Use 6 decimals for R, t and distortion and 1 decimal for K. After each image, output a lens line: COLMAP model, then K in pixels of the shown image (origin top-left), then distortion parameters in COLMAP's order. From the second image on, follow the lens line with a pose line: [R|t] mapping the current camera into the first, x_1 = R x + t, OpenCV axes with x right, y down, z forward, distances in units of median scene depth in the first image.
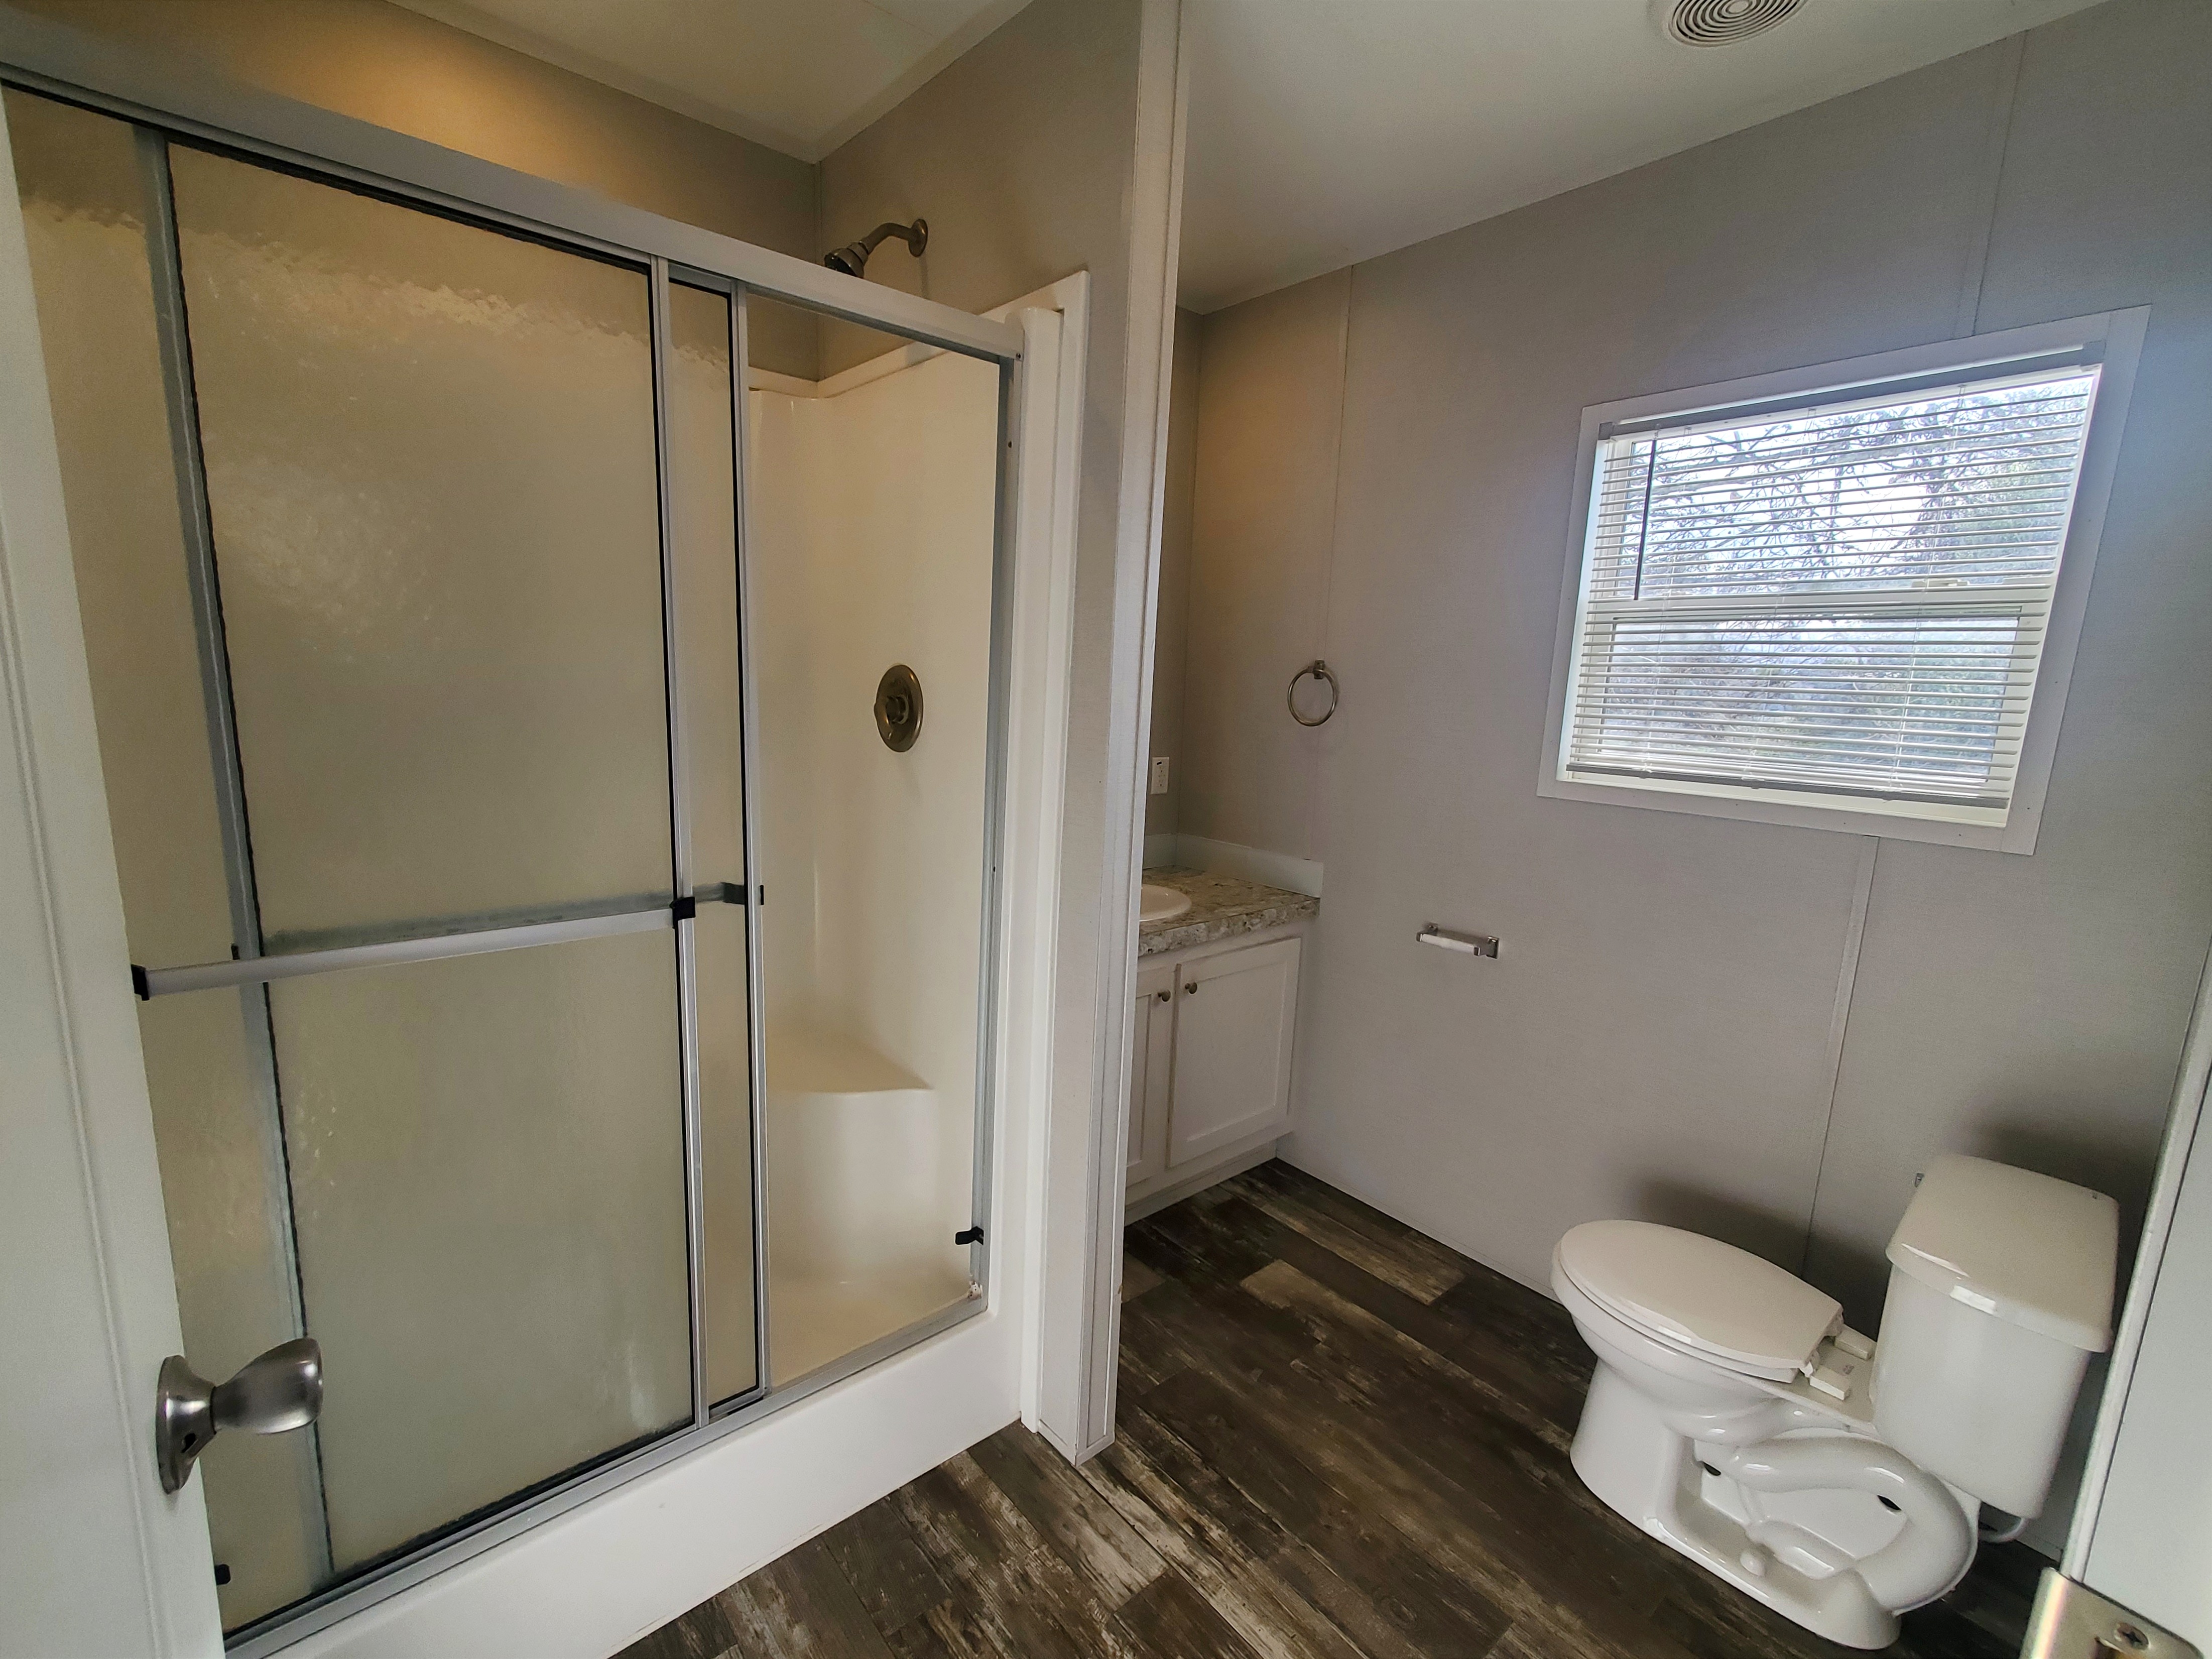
lens RADIAL K [[918.4, 0, 1107.3], [0, 918.4, 830.0], [0, 0, 1]] dist [0.001367, 0.000277]
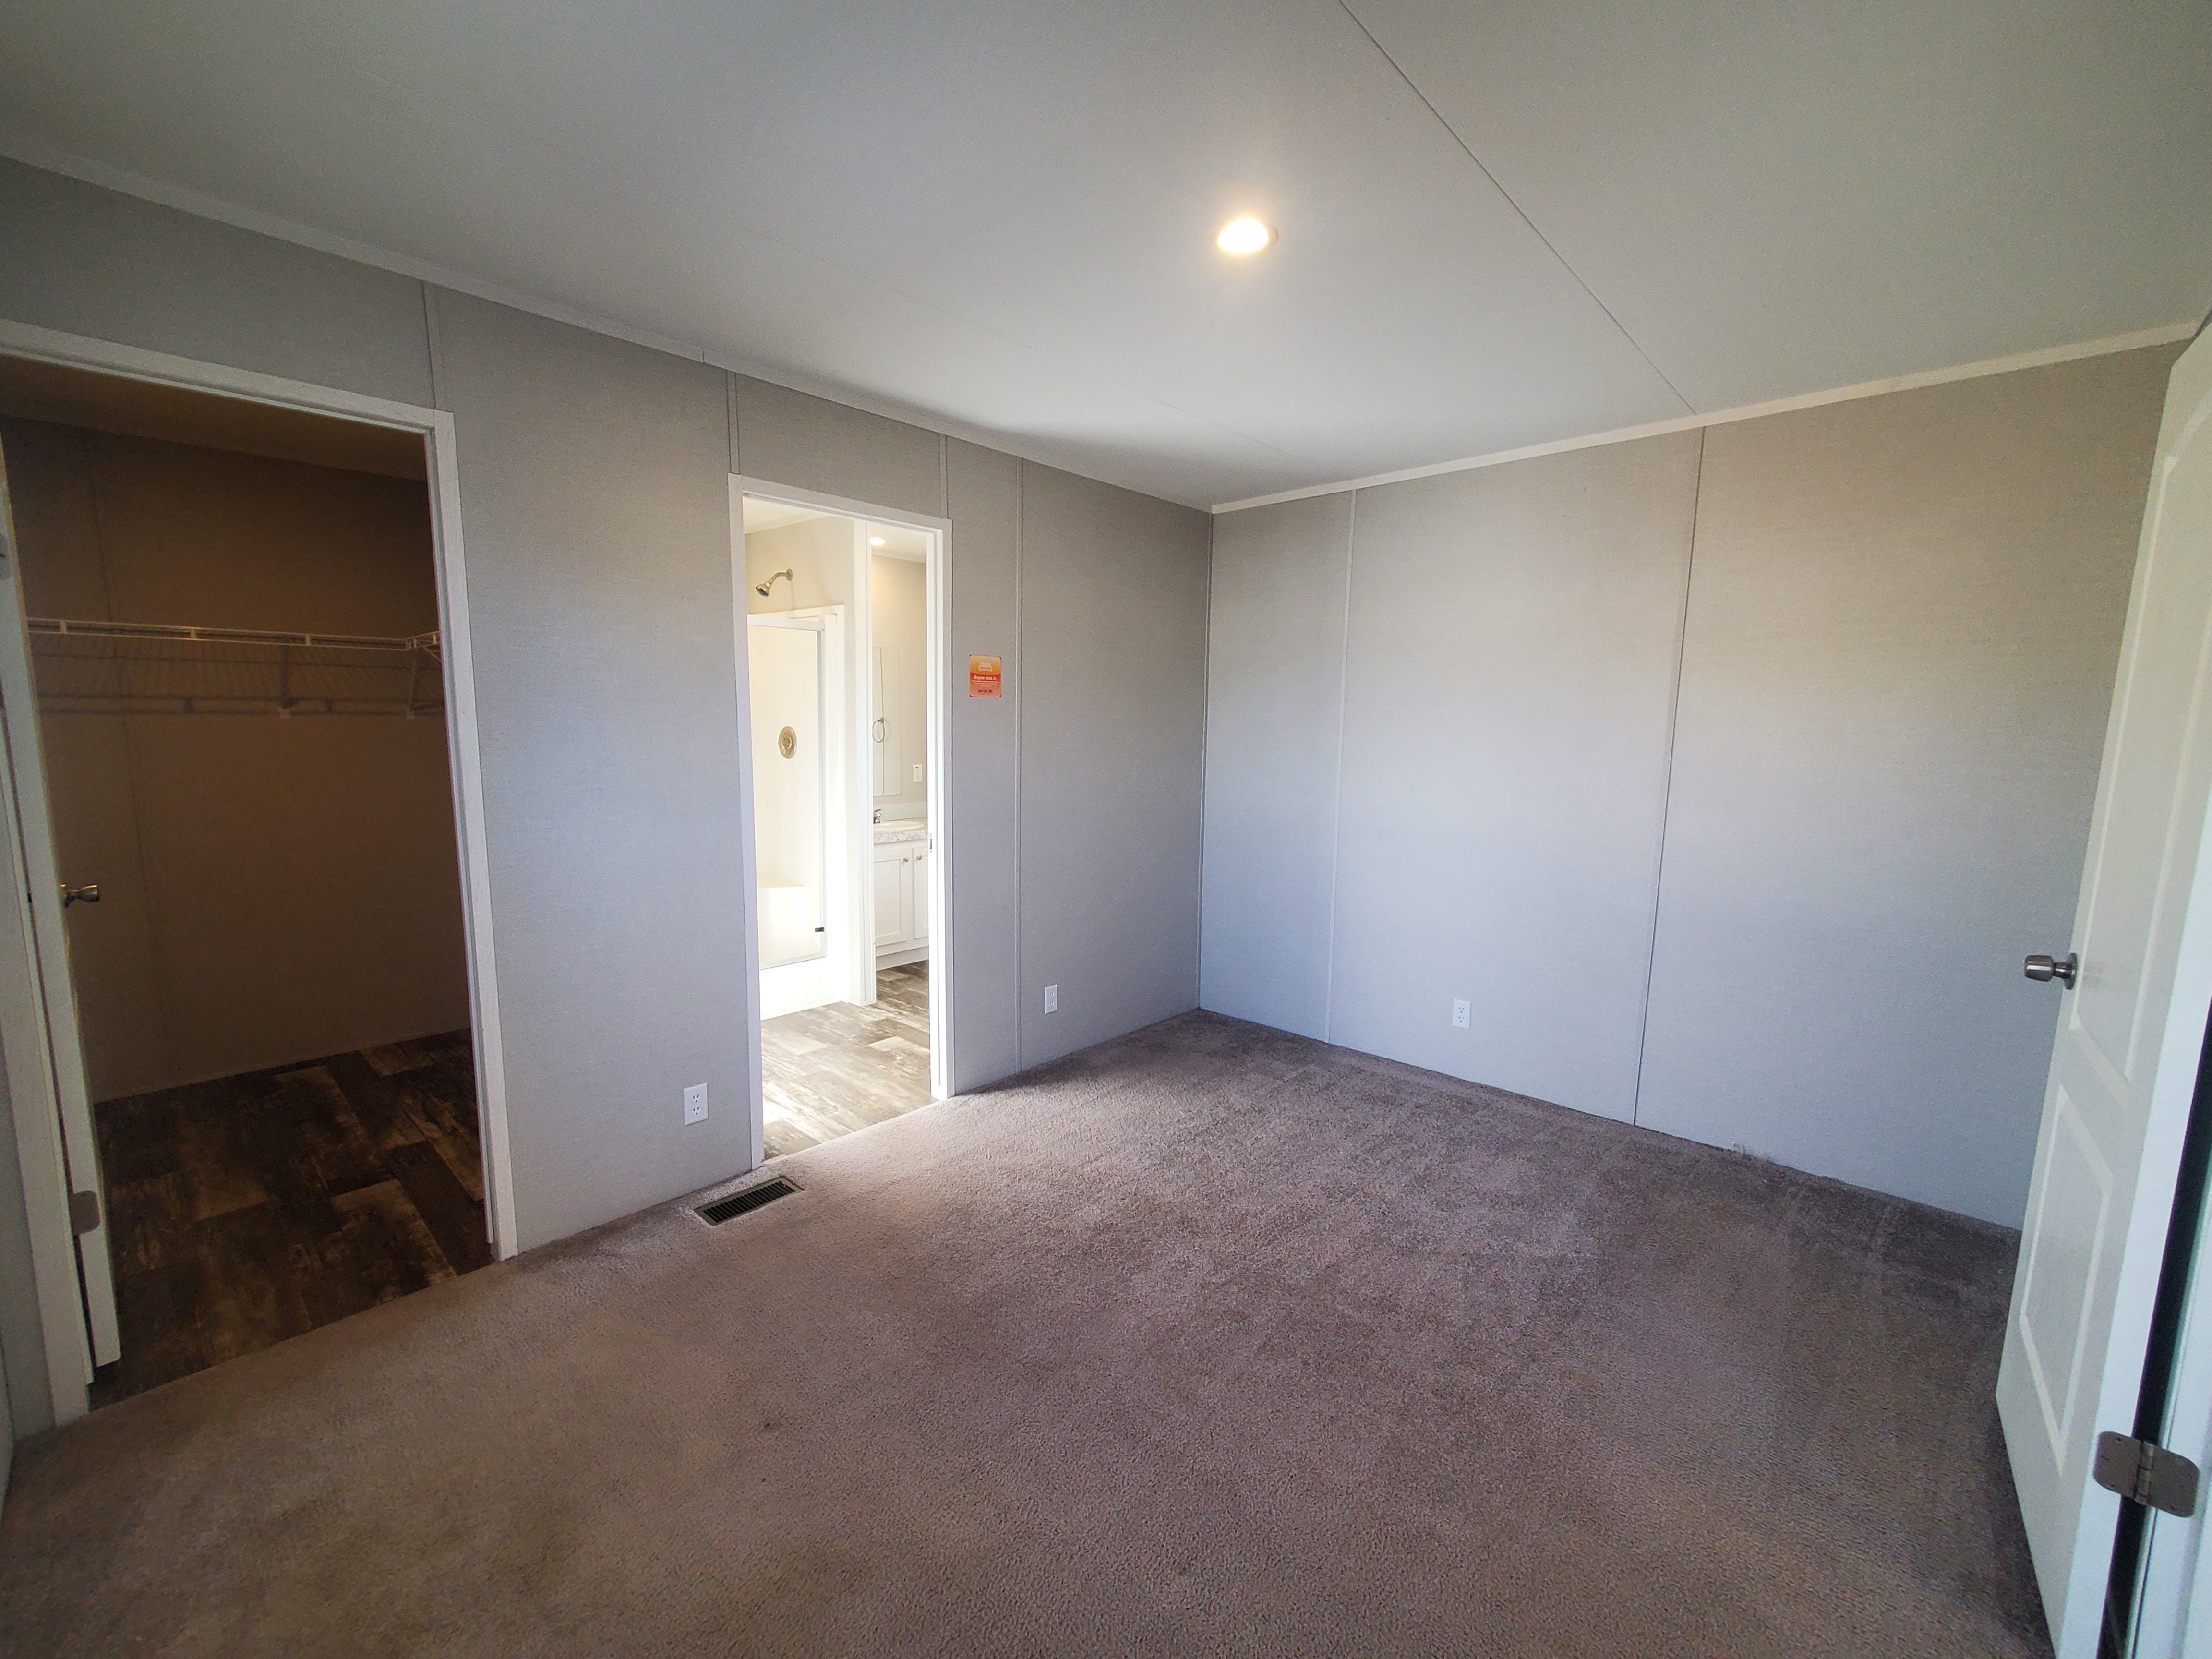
lens RADIAL K [[918.3, 0, 1100.1], [0, 918.3, 832.6], [0, 0, 1]] dist [0.001367, 0.000277]
pose [[0.993715, -0.039901, 0.104590, 0.426693], [0.043055, 0.998678, -0.028071, 0.267329], [-0.103332, 0.032398, 0.994119, -1.920294]]
